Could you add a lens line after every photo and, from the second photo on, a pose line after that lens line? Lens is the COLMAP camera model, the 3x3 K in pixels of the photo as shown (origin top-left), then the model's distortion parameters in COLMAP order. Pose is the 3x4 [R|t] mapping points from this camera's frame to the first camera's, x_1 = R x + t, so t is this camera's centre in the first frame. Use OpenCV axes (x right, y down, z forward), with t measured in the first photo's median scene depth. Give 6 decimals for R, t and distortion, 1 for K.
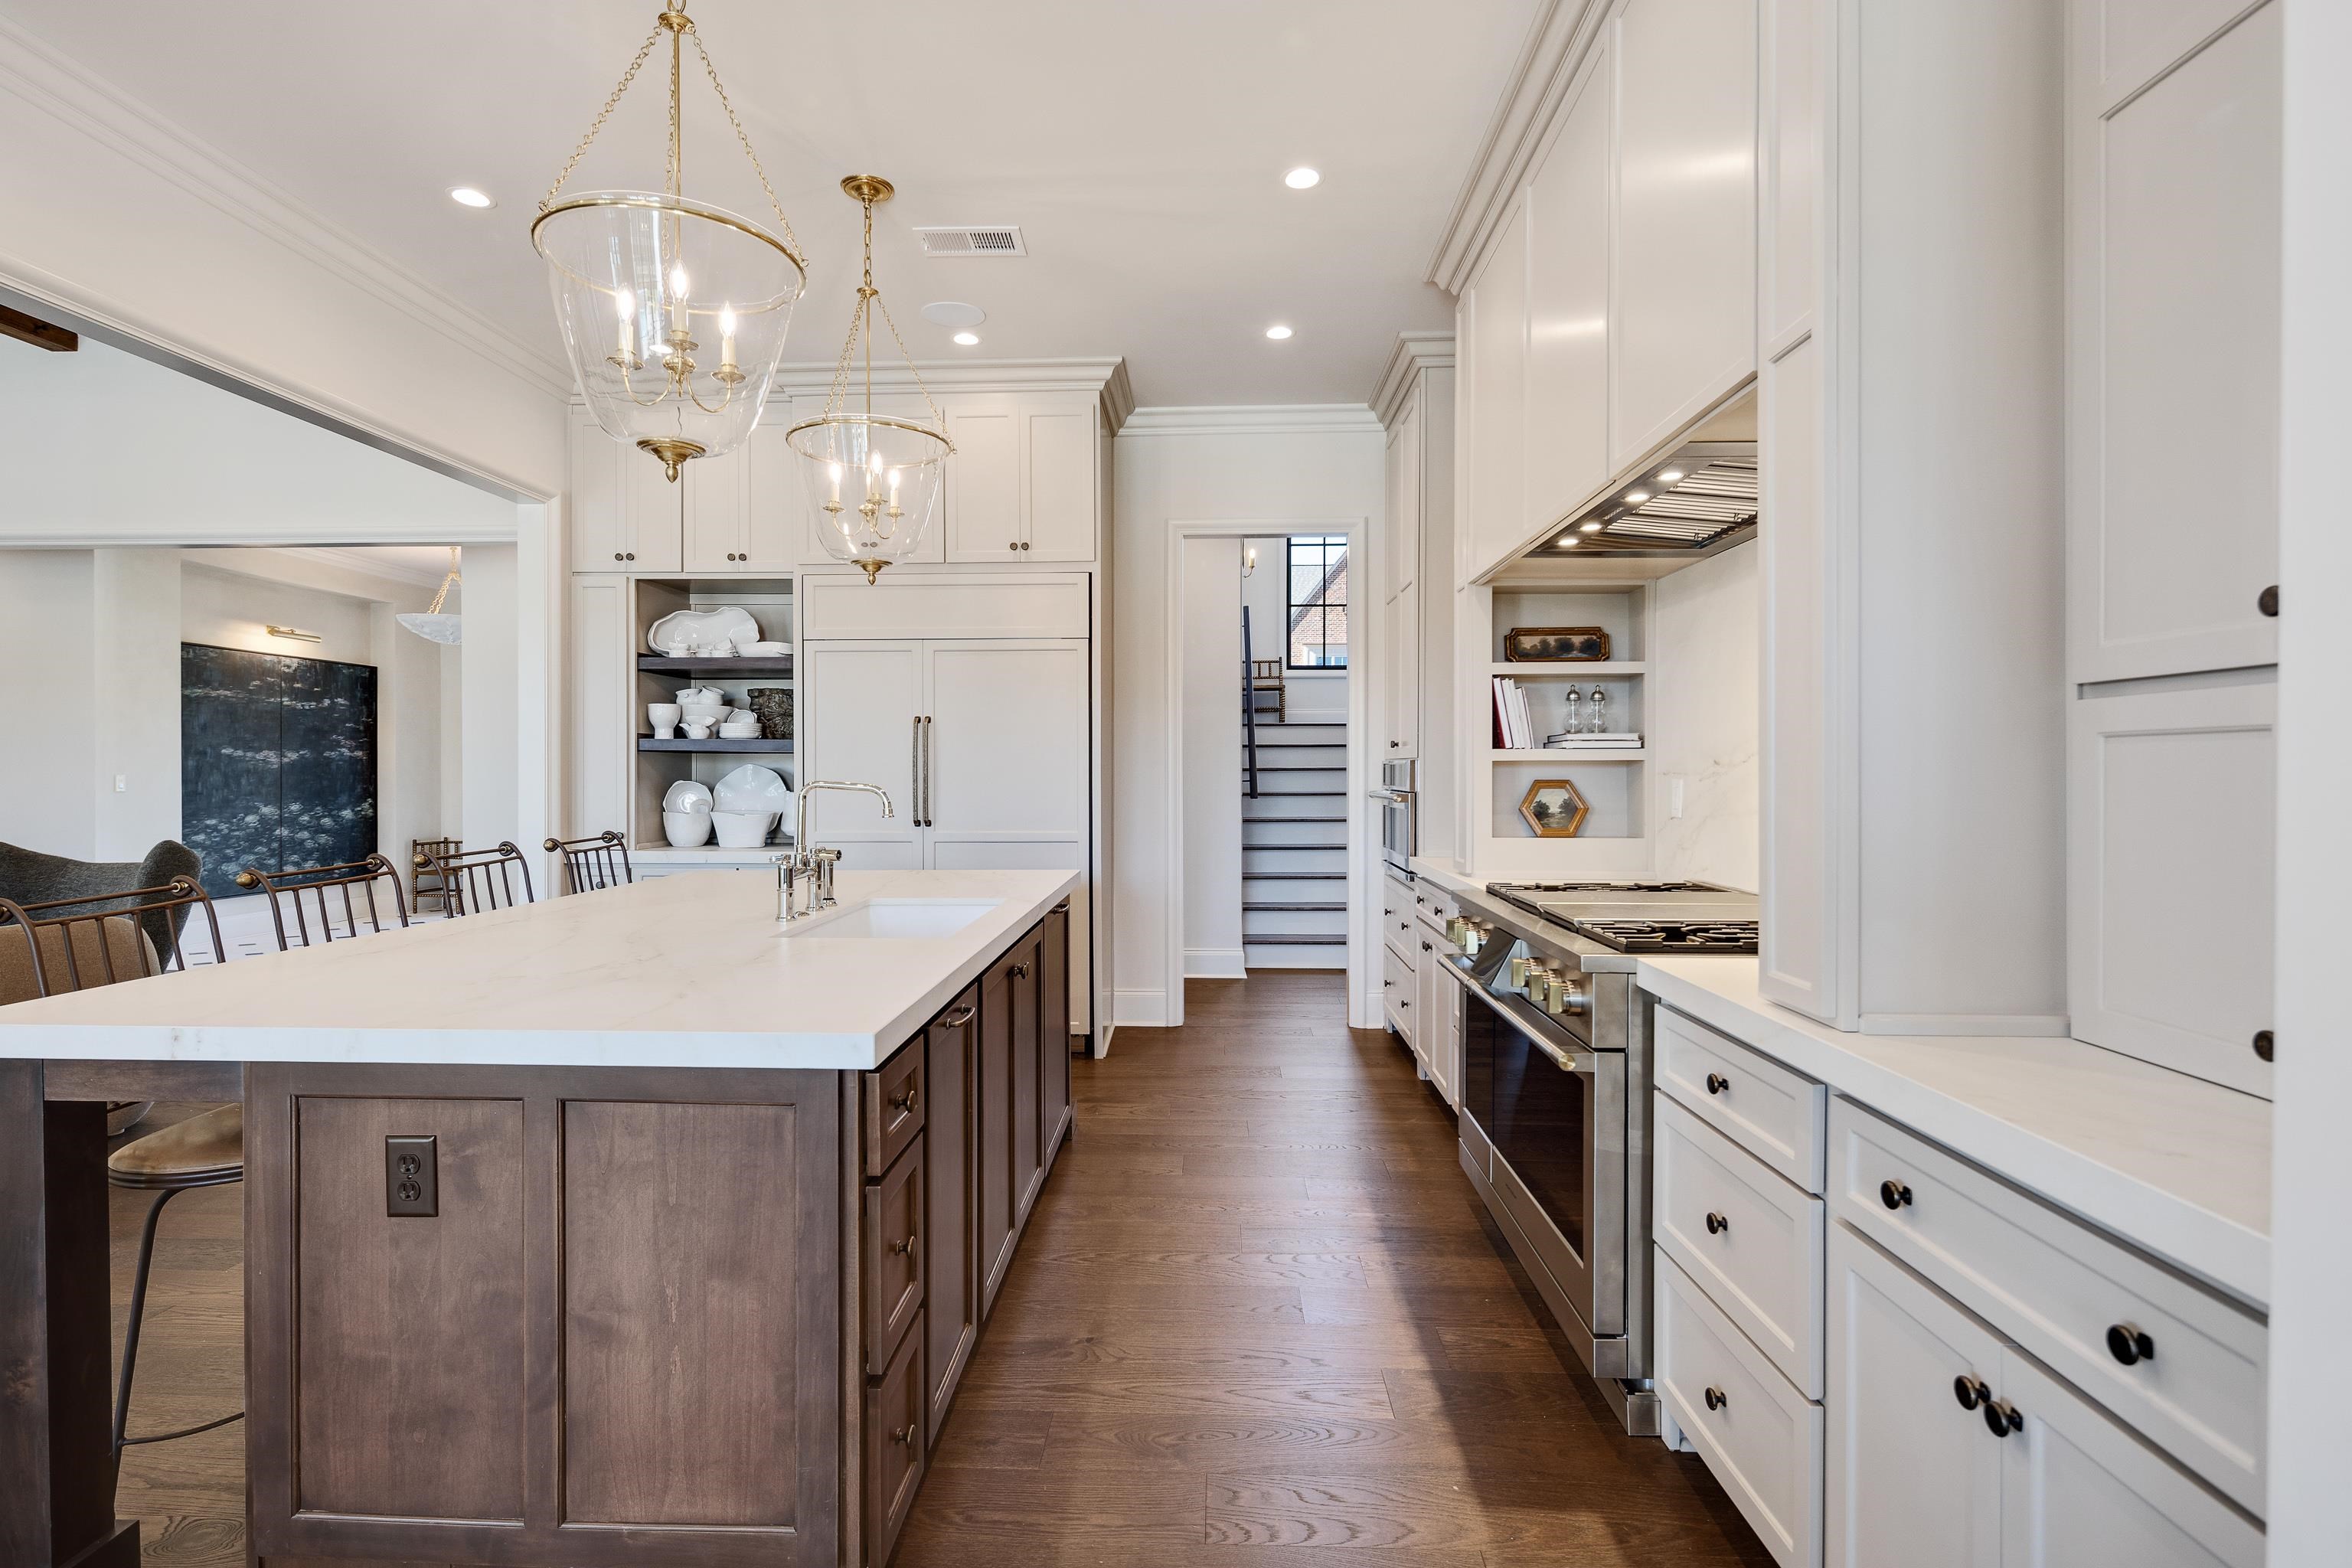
lens RADIAL K [[1137.2, 0, 1162.9], [0, 1137.2, 779.1], [0, 0, 1]] dist [0.000174, -0.000435]
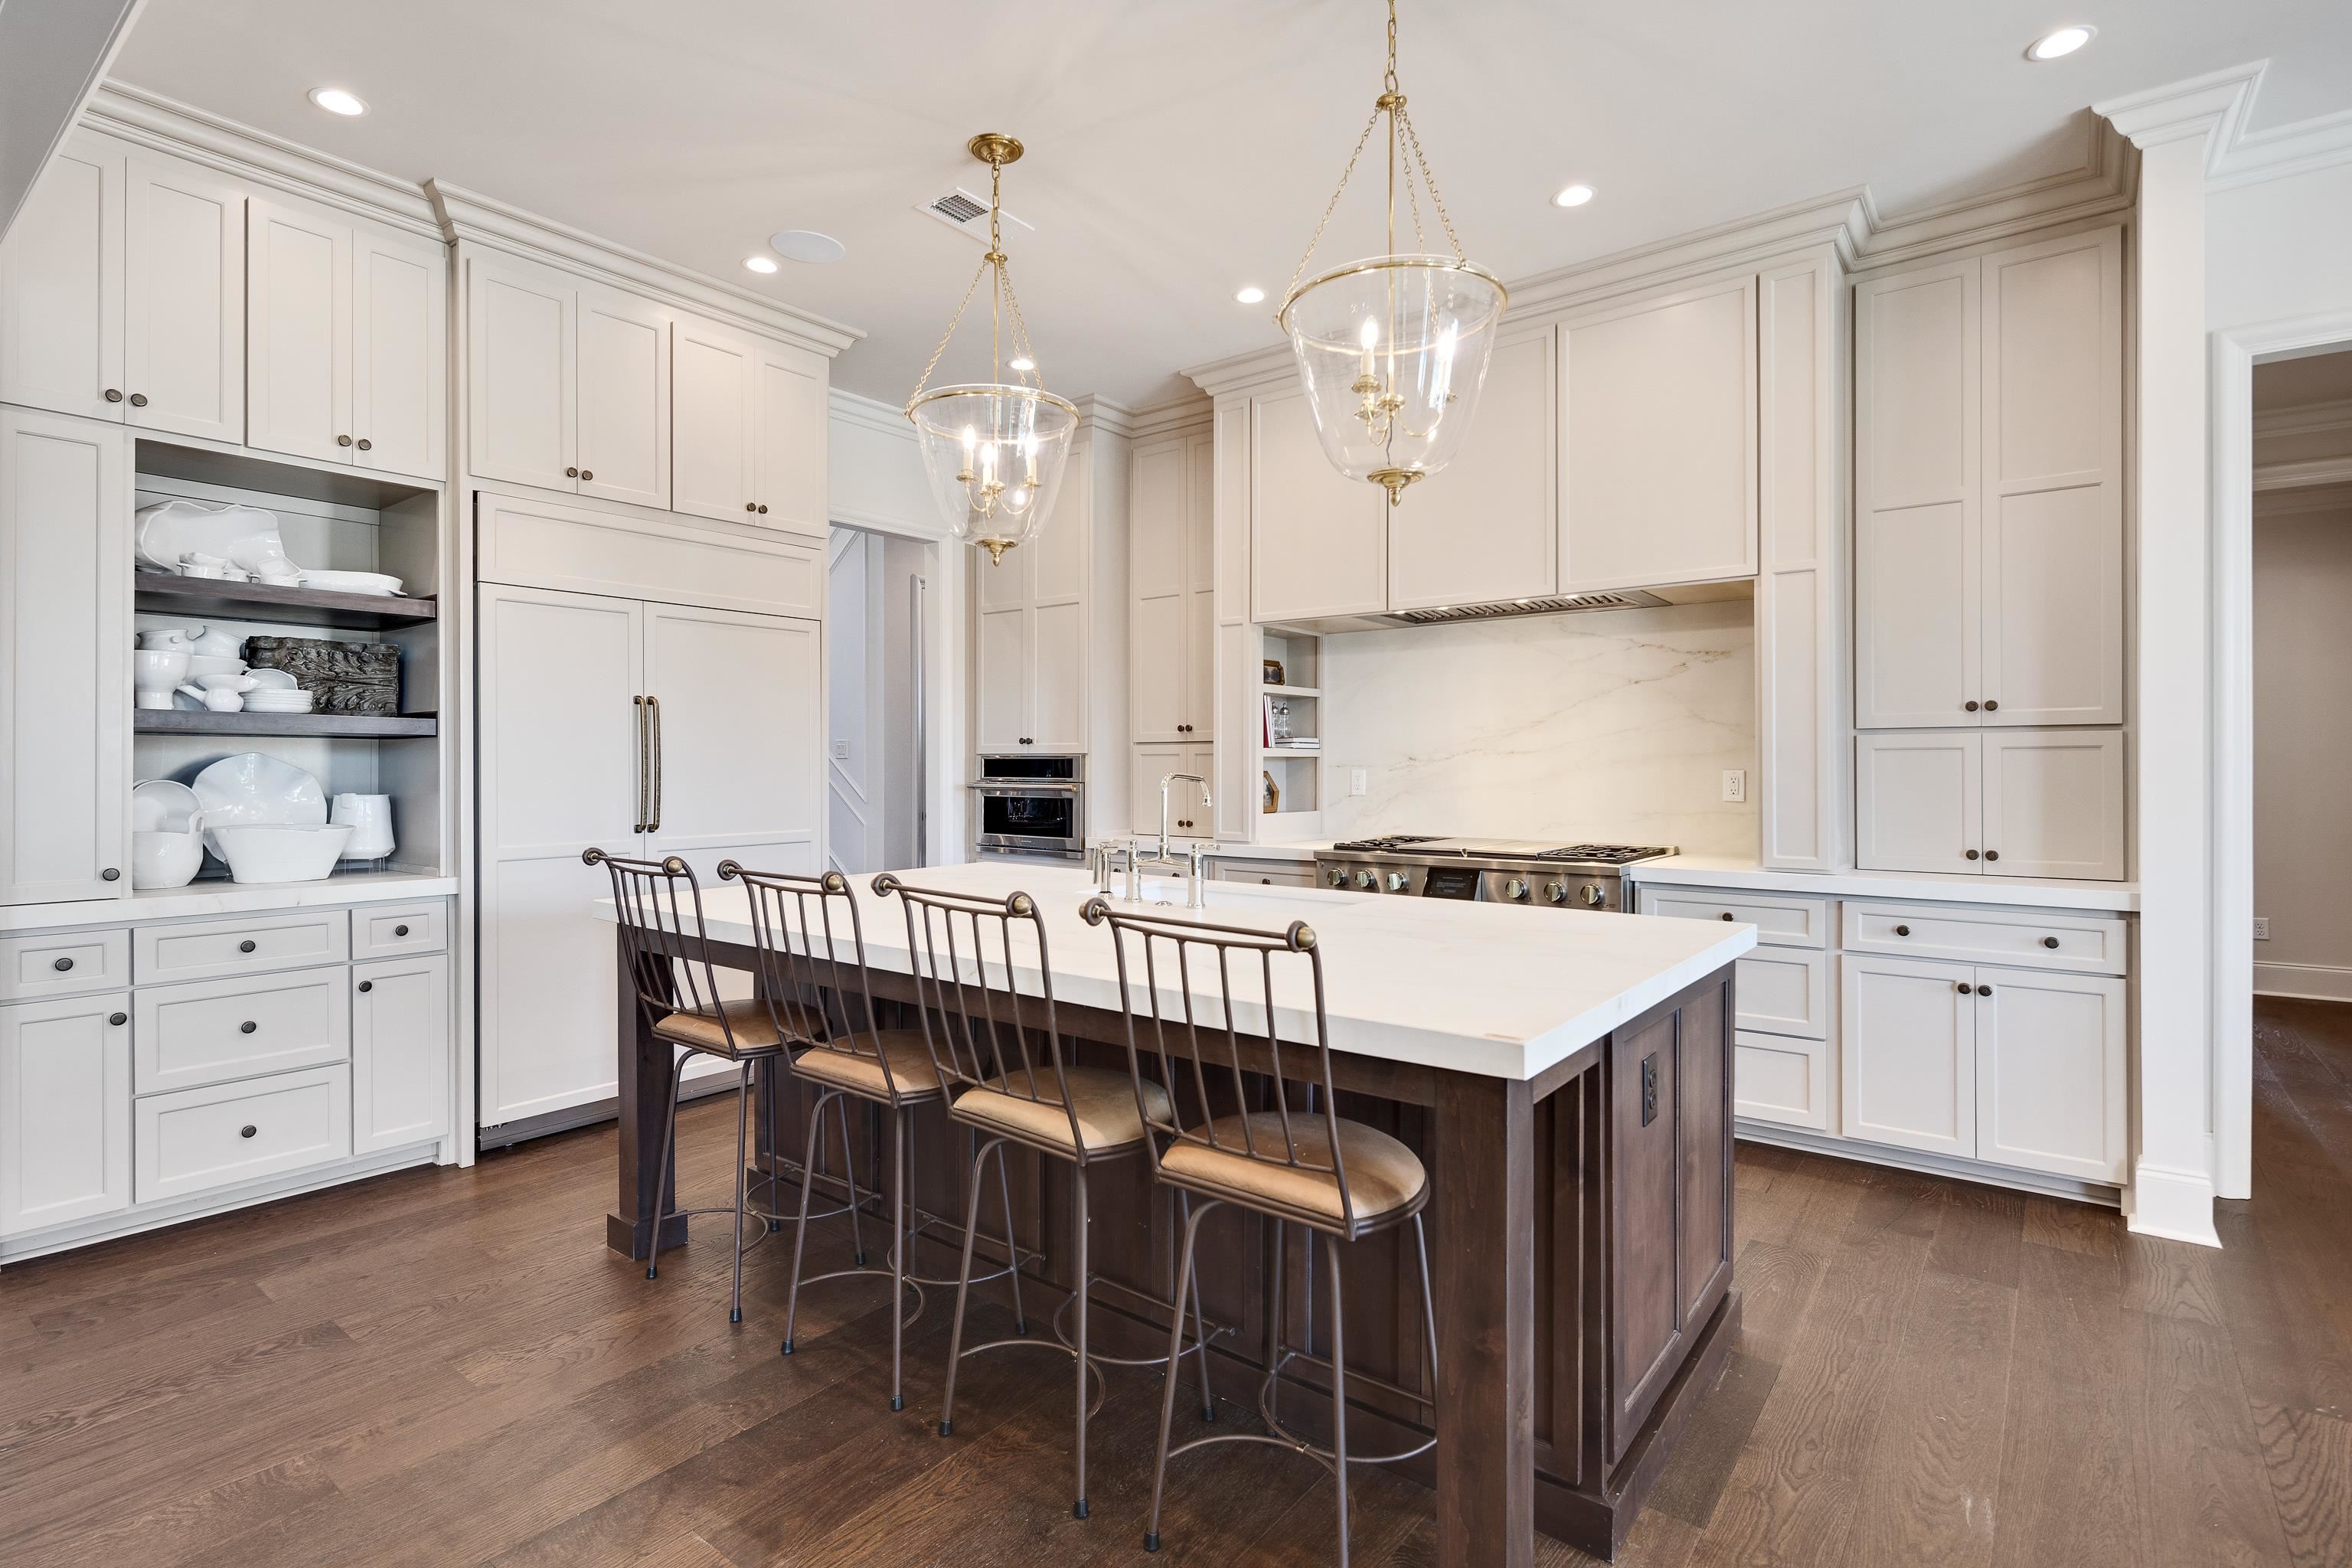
lens RADIAL K [[1137.2, 0, 1162.9], [0, 1137.2, 779.1], [0, 0, 1]] dist [0.000174, -0.000435]
pose [[0.580172, -0.011607, 0.814412, -1.212892], [0.004079, 0.999927, 0.011345, -0.007285], [-0.814484, -0.003260, 0.580177, 0.426693]]
